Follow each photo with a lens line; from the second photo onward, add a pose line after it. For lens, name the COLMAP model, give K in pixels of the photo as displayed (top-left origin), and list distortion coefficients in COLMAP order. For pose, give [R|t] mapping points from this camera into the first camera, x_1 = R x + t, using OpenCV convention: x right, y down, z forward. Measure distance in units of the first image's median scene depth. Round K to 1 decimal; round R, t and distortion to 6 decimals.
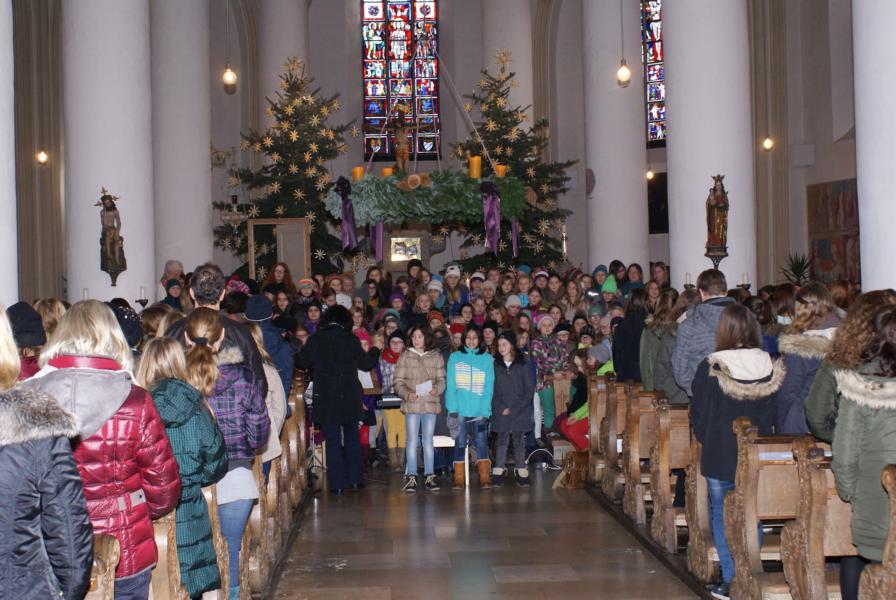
lens RADIAL K [[1344.3, 0, 448.1], [0, 1344.3, 299.6], [0, 0, 1]] dist [-0.015508, 0.000000]
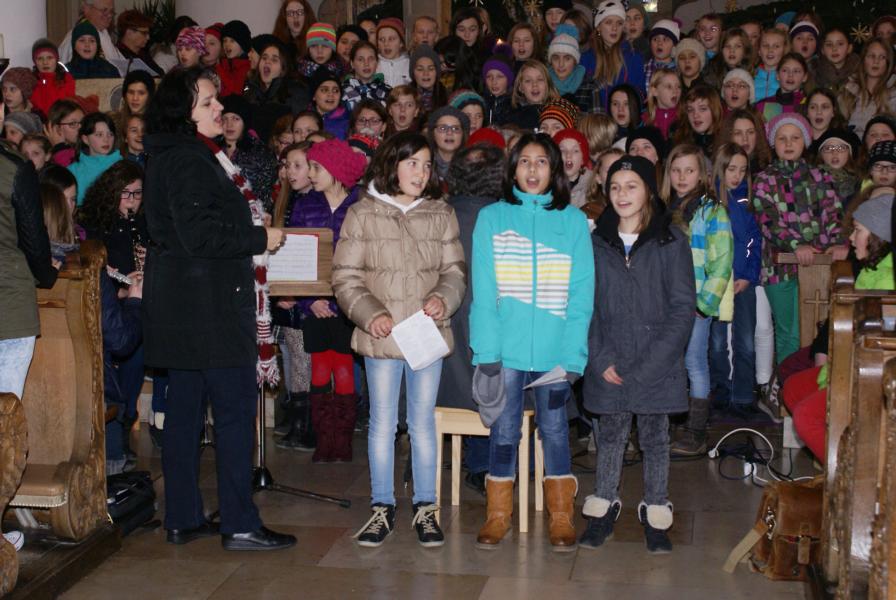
lens RADIAL K [[1704.6, 0, 447.6], [0, 1704.6, 300.3], [0, 0, 1]] dist [0.107990, 0.000000]
pose [[0.979192, 0.051591, -0.196269, 0.089789], [-0.026631, 0.991449, 0.127752, 0.003466], [0.201181, -0.119867, 0.972192, 0.502810]]
